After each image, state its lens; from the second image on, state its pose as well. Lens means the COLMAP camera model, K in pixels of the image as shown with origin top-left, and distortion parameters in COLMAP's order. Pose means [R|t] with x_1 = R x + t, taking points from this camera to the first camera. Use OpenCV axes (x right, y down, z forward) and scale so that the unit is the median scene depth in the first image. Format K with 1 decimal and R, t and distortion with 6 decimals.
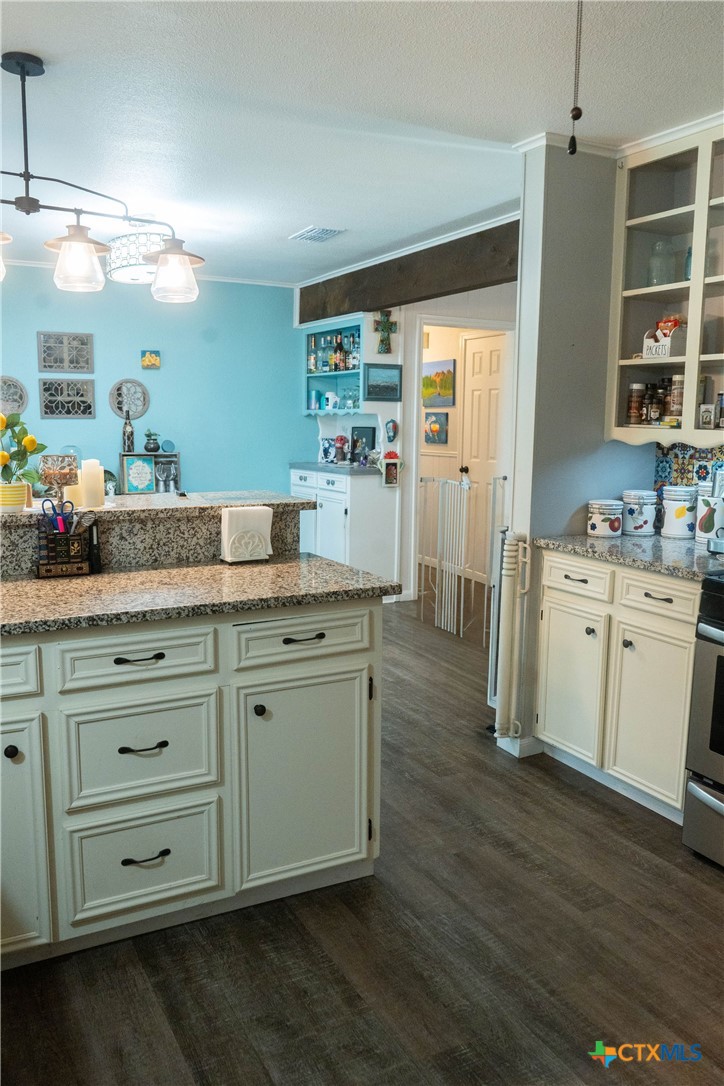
lens RADIAL K [[860.4, 0, 361.5], [0, 860.4, 545.2], [0, 0, 1]] dist [0.003219, 0.001357]
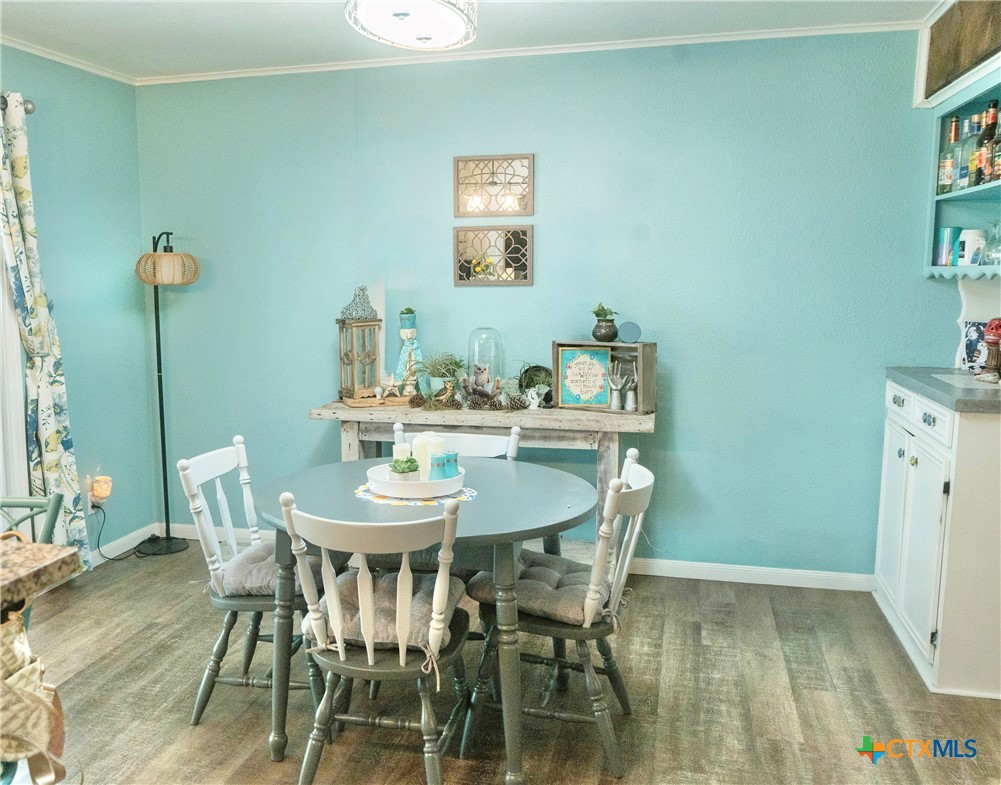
lens RADIAL K [[893.0, 0, 500.2], [0, 893.0, 392.5], [0, 0, 1]] dist [-0.013914, -0.007106]
pose [[0.727044, 0.084057, -0.681426, 0.123686], [-0.089595, 0.995606, 0.027220, -0.078570], [0.680720, 0.041262, 0.731381, 0.470097]]
